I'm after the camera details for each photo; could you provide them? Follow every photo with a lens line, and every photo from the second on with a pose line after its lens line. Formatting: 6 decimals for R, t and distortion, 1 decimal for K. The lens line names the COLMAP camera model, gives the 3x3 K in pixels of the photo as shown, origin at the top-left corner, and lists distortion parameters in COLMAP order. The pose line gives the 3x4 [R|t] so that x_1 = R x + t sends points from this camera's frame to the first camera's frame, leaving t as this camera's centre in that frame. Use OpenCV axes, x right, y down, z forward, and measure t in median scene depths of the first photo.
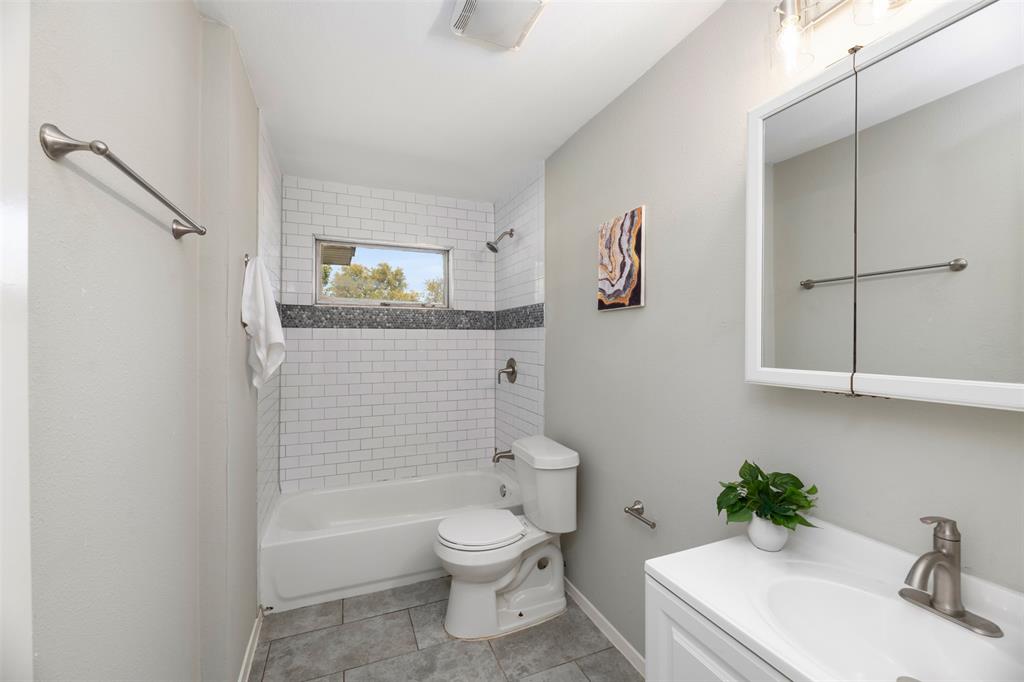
lens RADIAL K [[420.3, 0, 512.4], [0, 420.3, 331.8], [0, 0, 1]] dist [-0.000525, -0.000201]
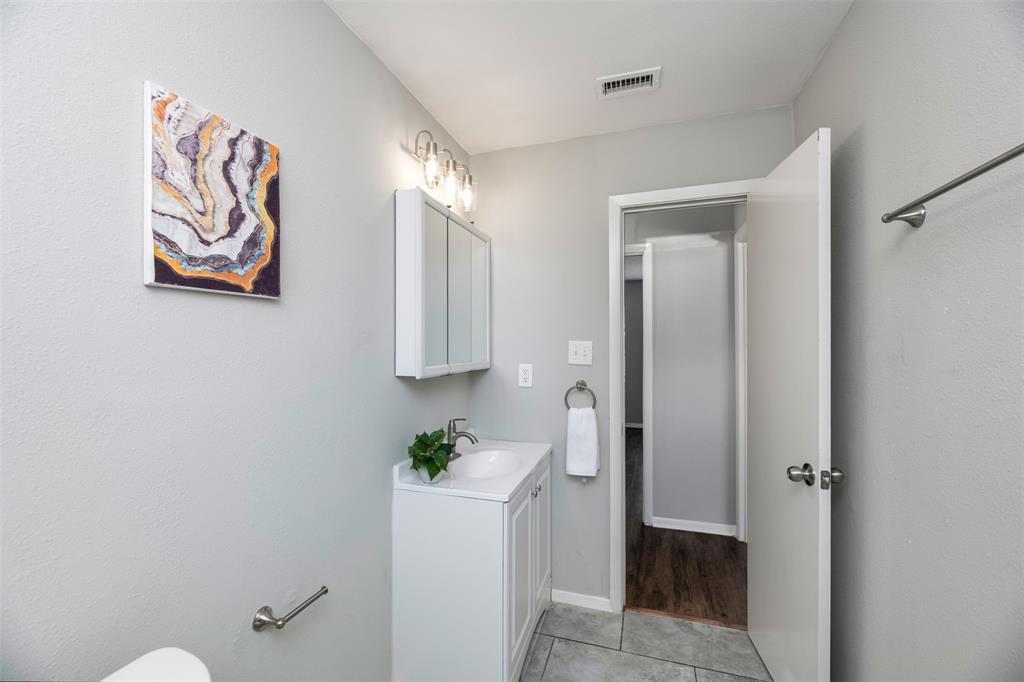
lens RADIAL K [[420.3, 0, 512.4], [0, 420.3, 331.8], [0, 0, 1]] dist [-0.000525, -0.000201]
pose [[-0.765601, 0.018271, 0.643056, -0.368119], [-0.010649, 0.999100, -0.041066, 0.012642], [-0.643227, -0.038288, -0.764717, 1.177322]]
